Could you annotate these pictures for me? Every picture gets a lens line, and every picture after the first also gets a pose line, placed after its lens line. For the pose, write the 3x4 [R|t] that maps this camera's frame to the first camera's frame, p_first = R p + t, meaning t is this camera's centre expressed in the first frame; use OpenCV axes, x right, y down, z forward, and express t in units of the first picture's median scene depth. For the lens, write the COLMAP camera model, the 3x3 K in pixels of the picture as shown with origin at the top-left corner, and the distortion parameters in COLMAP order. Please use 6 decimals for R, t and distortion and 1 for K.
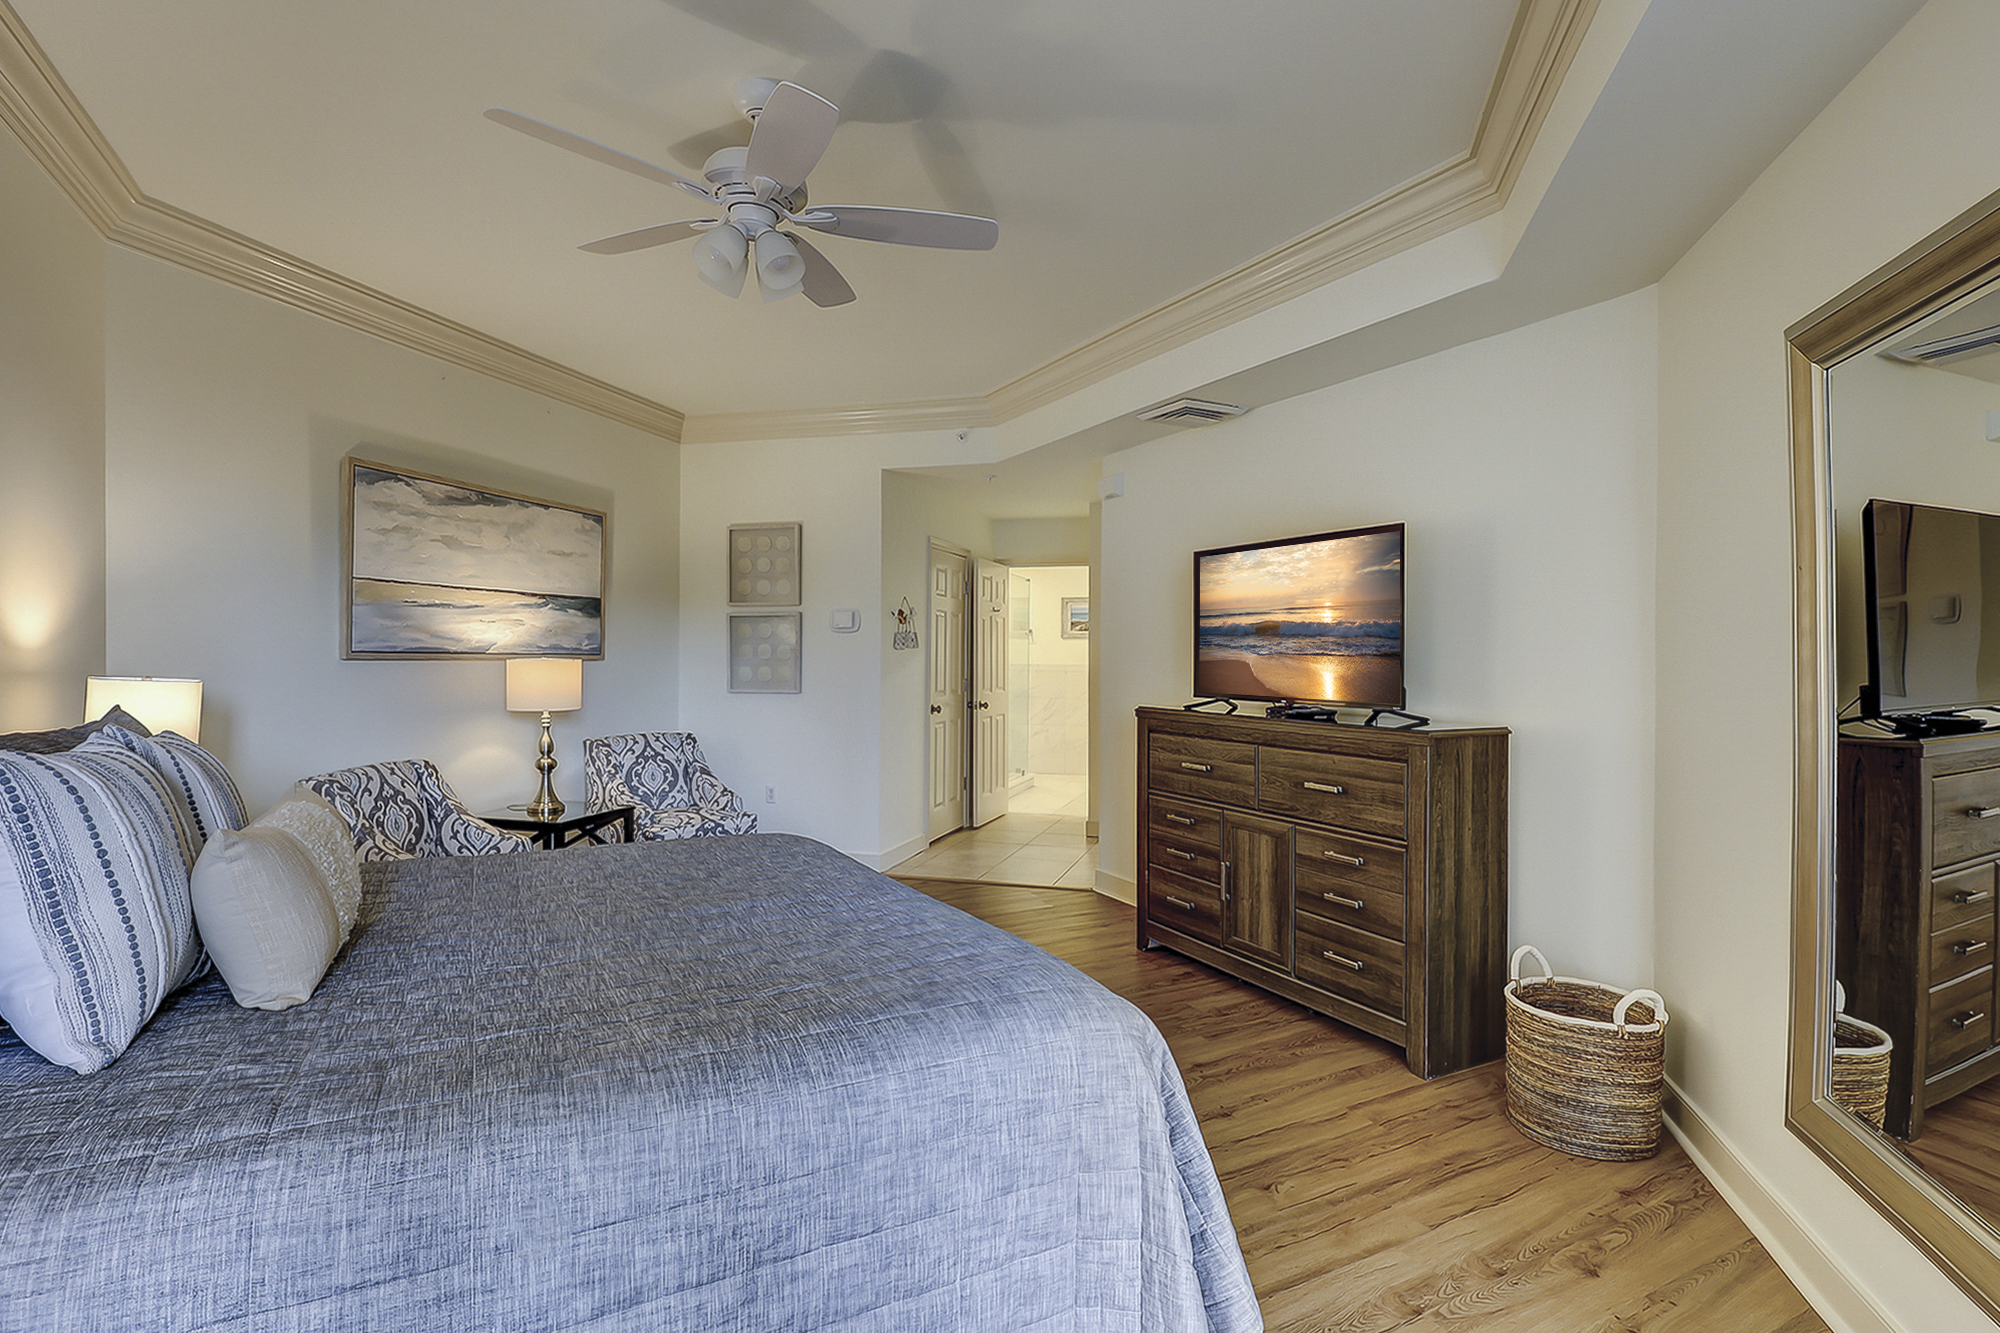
lens RADIAL K [[967.7, 0, 995.4], [0, 967.7, 649.4], [0, 0, 1]] dist [-0.007932, 0.001268]
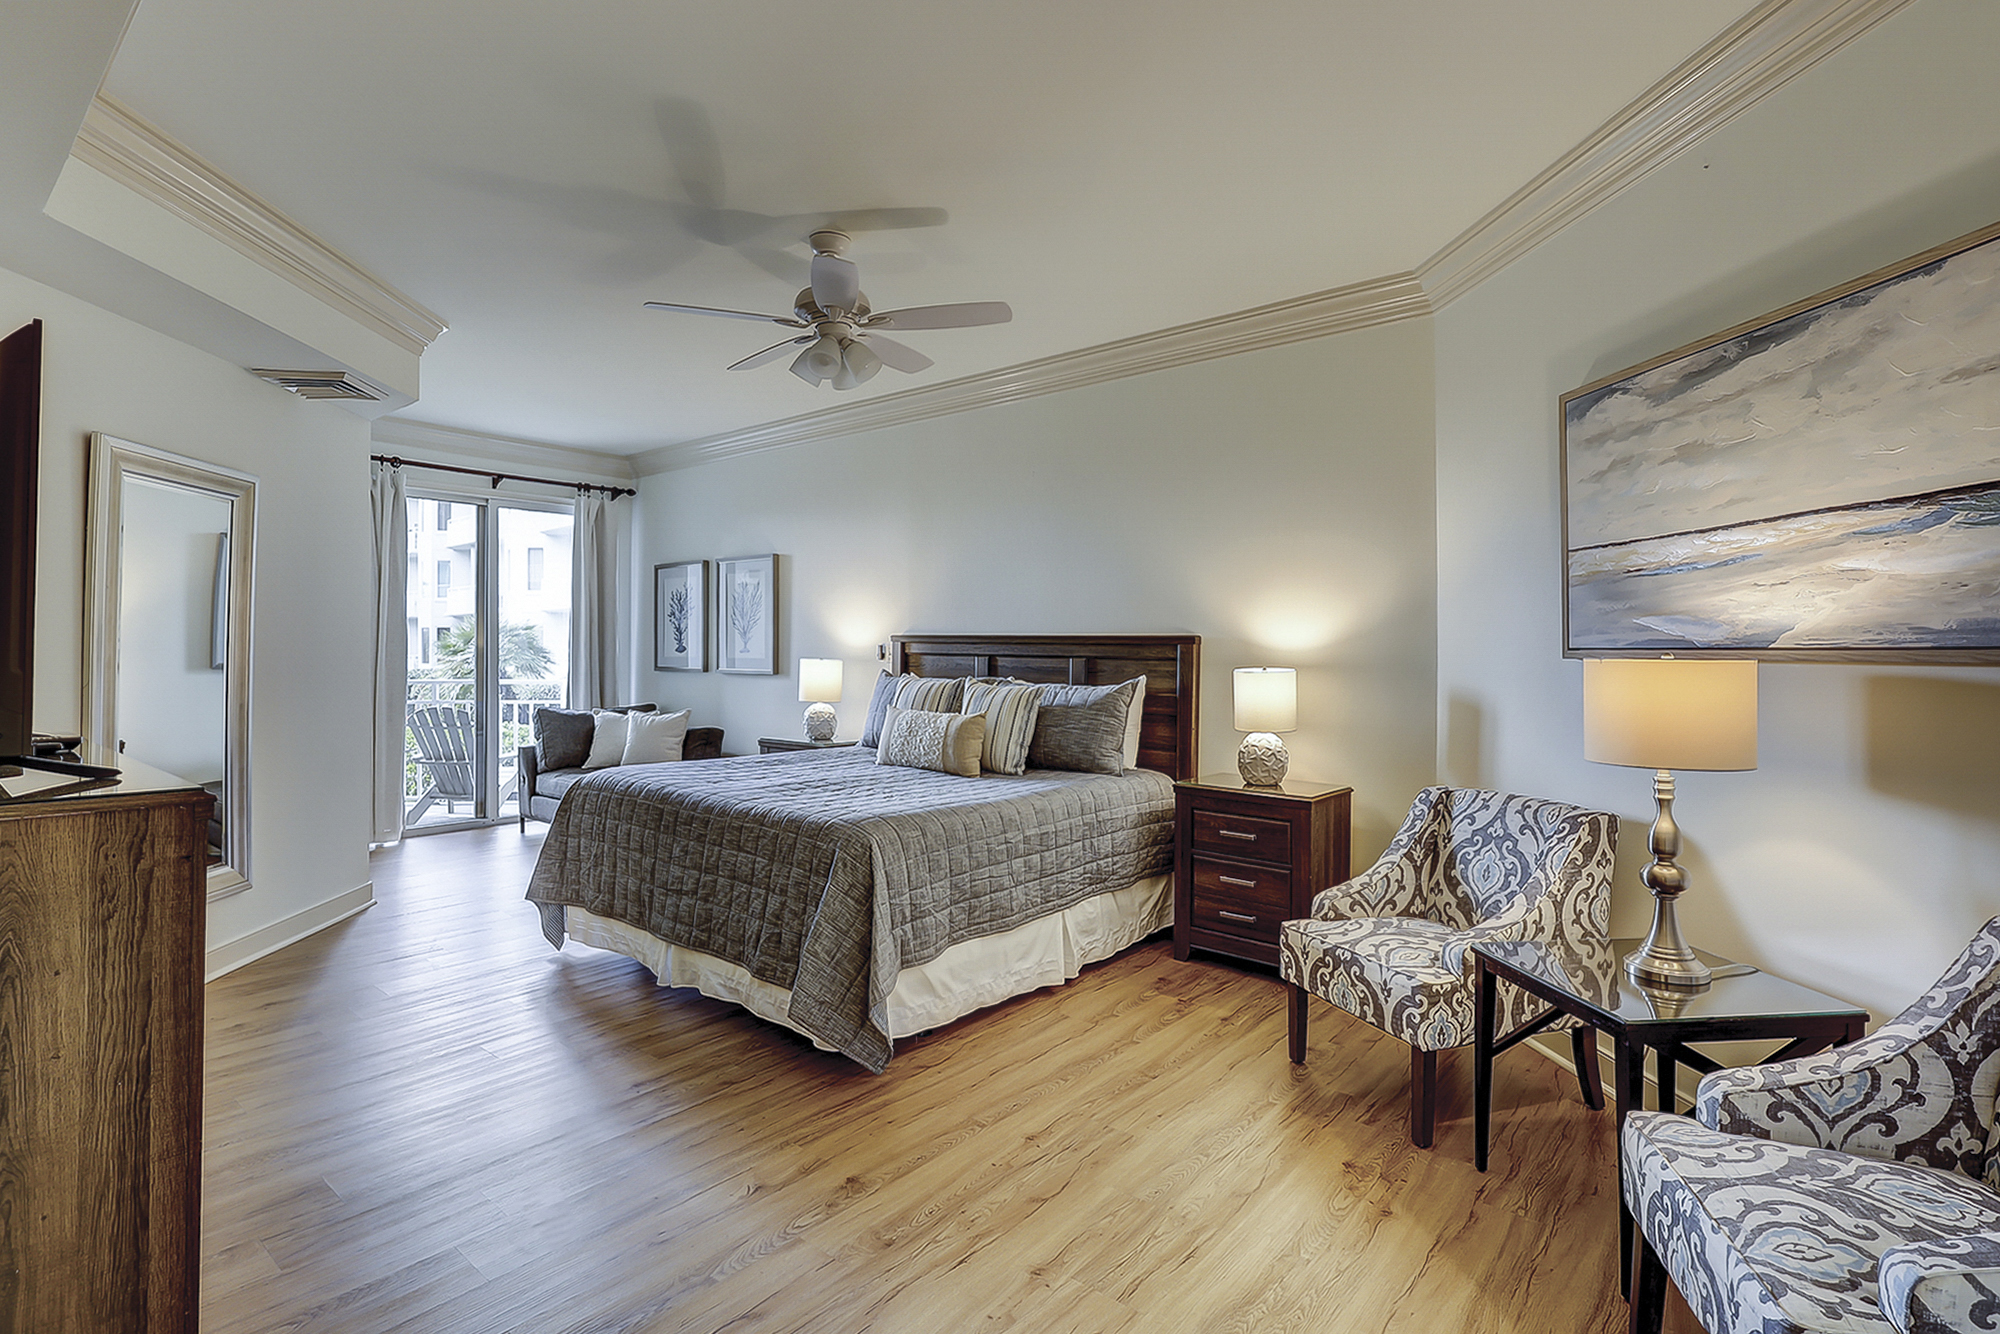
lens RADIAL K [[967.7, 0, 995.4], [0, 967.7, 649.9], [0, 0, 1]] dist [-0.007932, 0.001268]
pose [[-0.929696, -0.010332, -0.368184, 0.024054], [-0.004751, 0.999860, -0.016061, 0.015504], [0.368298, -0.013183, -0.929614, 1.368560]]
